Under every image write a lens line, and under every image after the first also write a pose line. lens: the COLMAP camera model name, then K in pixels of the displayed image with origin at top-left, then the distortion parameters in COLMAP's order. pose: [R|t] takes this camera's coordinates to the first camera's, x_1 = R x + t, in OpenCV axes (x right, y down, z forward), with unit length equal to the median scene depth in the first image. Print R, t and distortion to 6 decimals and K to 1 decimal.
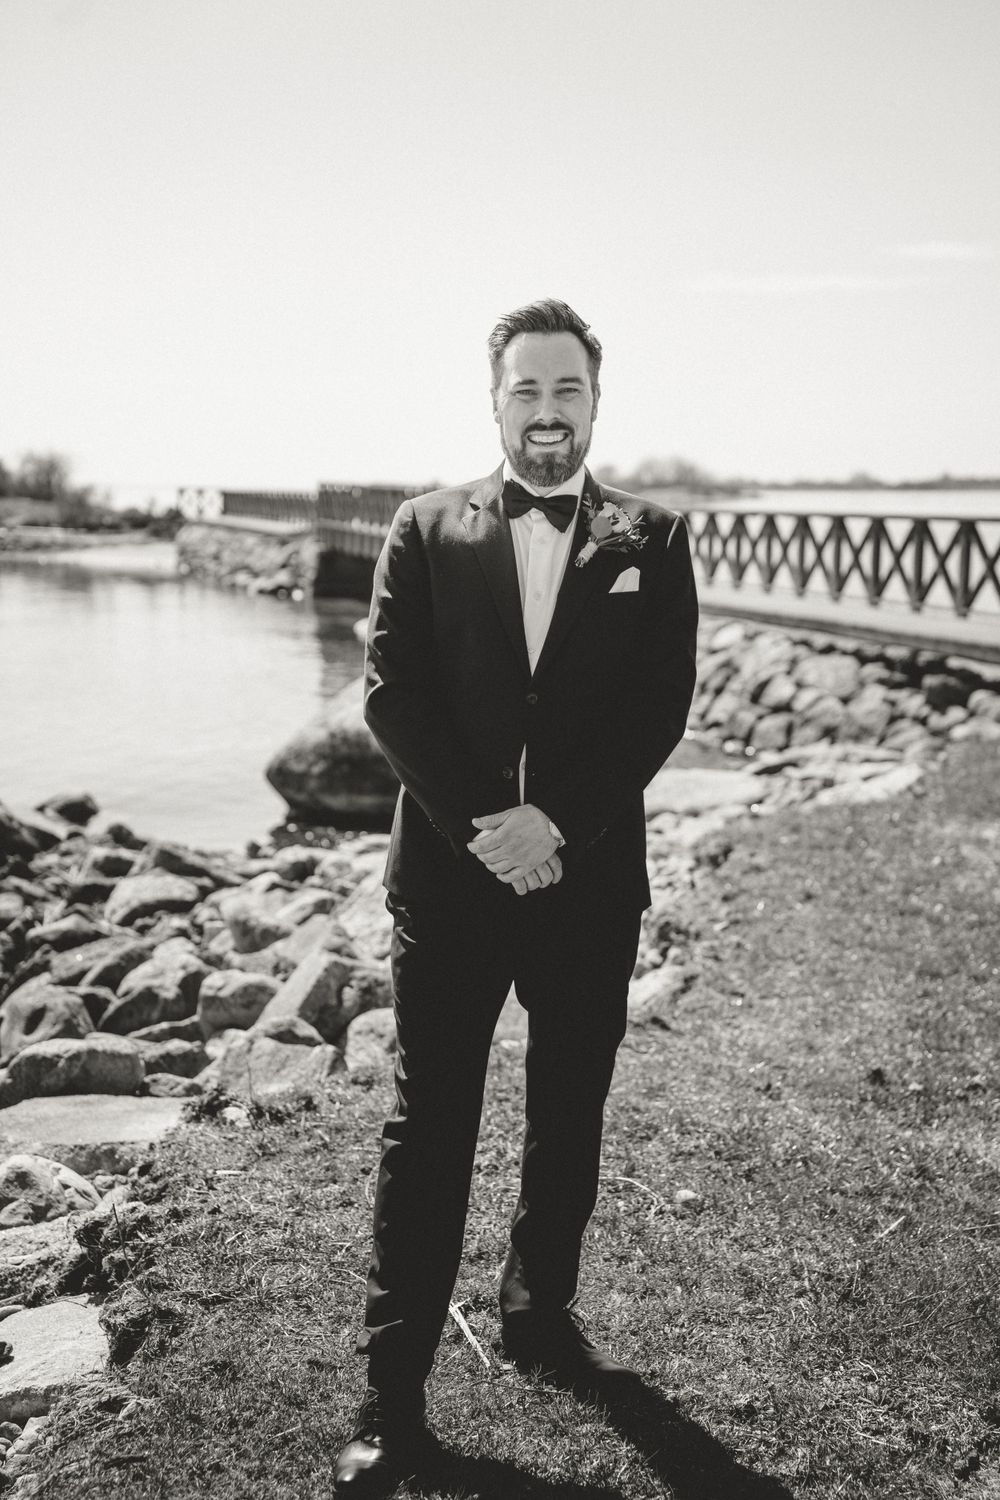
lens RADIAL K [[1992.4, 0, 500.0], [0, 1992.4, 750.0], [0, 0, 1]] dist [0.214471, 0.021355]
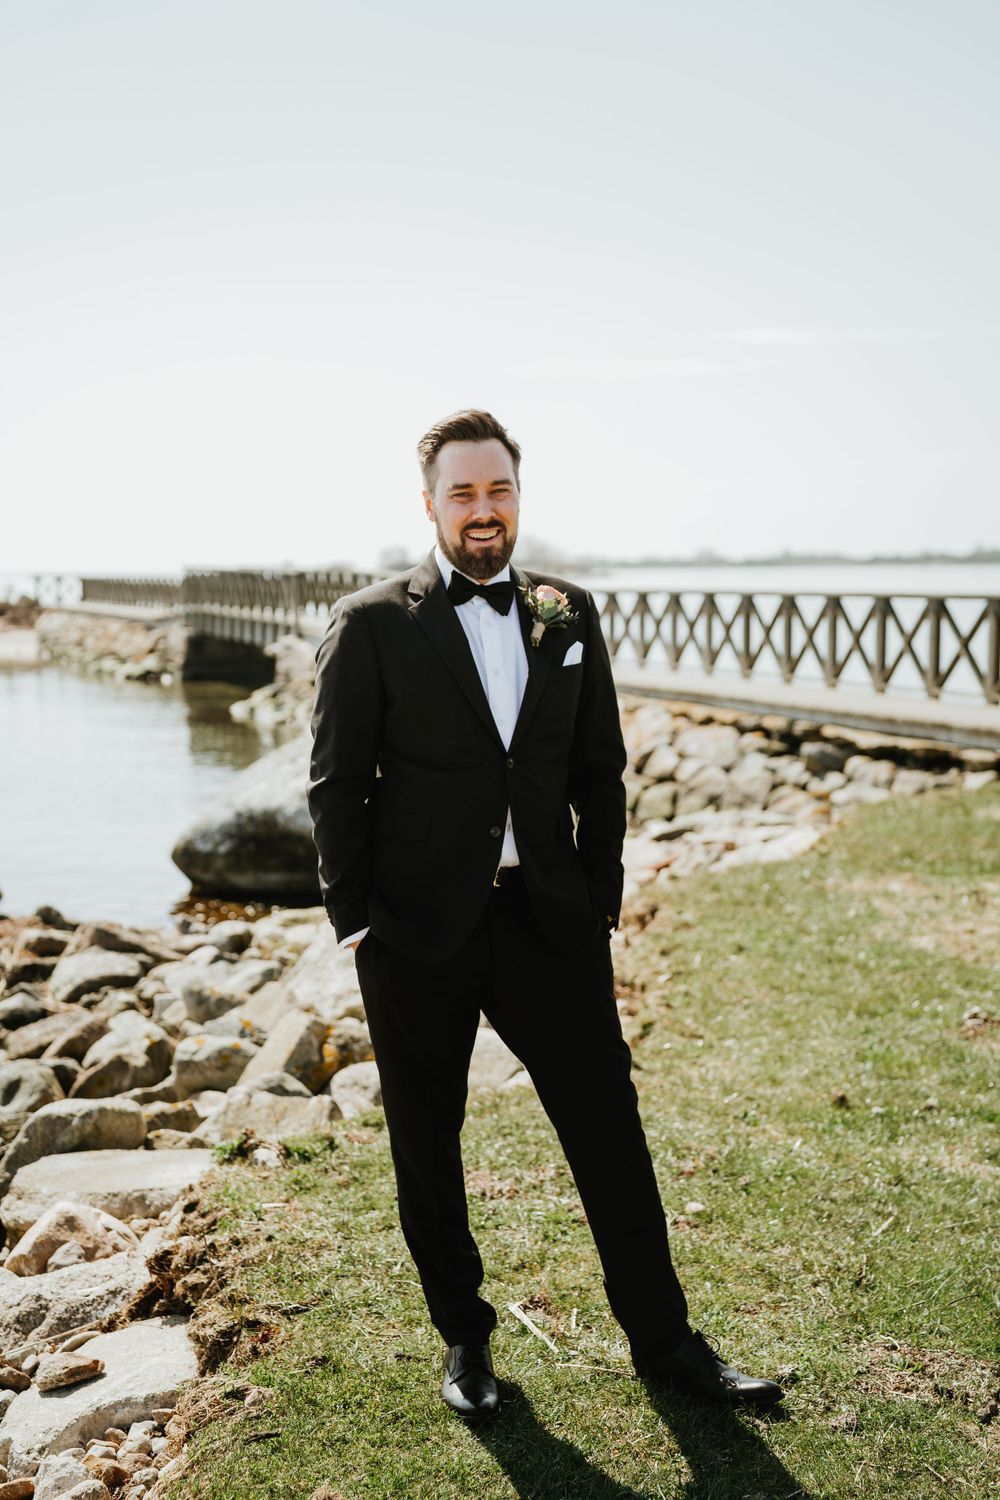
lens RADIAL K [[1992.4, 0, 500.0], [0, 1992.4, 750.0], [0, 0, 1]] dist [0.214471, 0.021355]
pose [[0.997204, -0.023879, 0.070812, -0.059280], [0.026672, 0.998892, -0.038767, 0.007104], [-0.069808, 0.040547, 0.996736, -0.071429]]
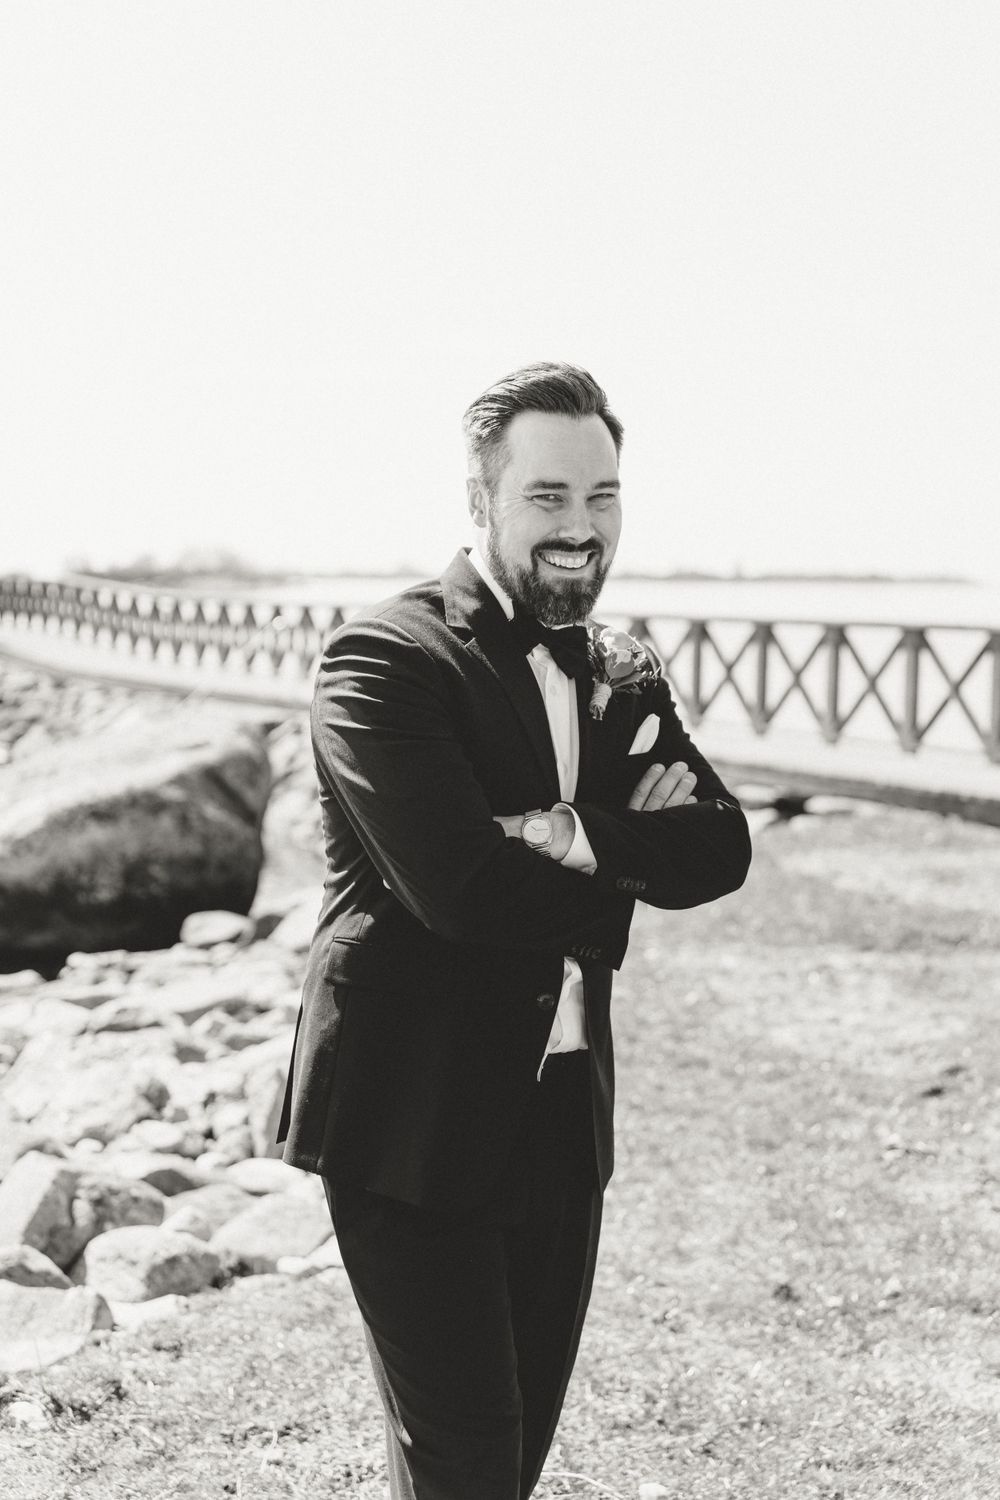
lens RADIAL K [[2101.7, 0, 437.0], [0, 2101.7, 811.4], [0, 0, 1]] dist [0.011608, -0.038232]
pose [[0.982112, -0.024020, 0.186760, -0.093240], [0.027555, 0.999486, -0.016355, -0.021758], [-0.186271, 0.021208, 0.982269, 0.142295]]
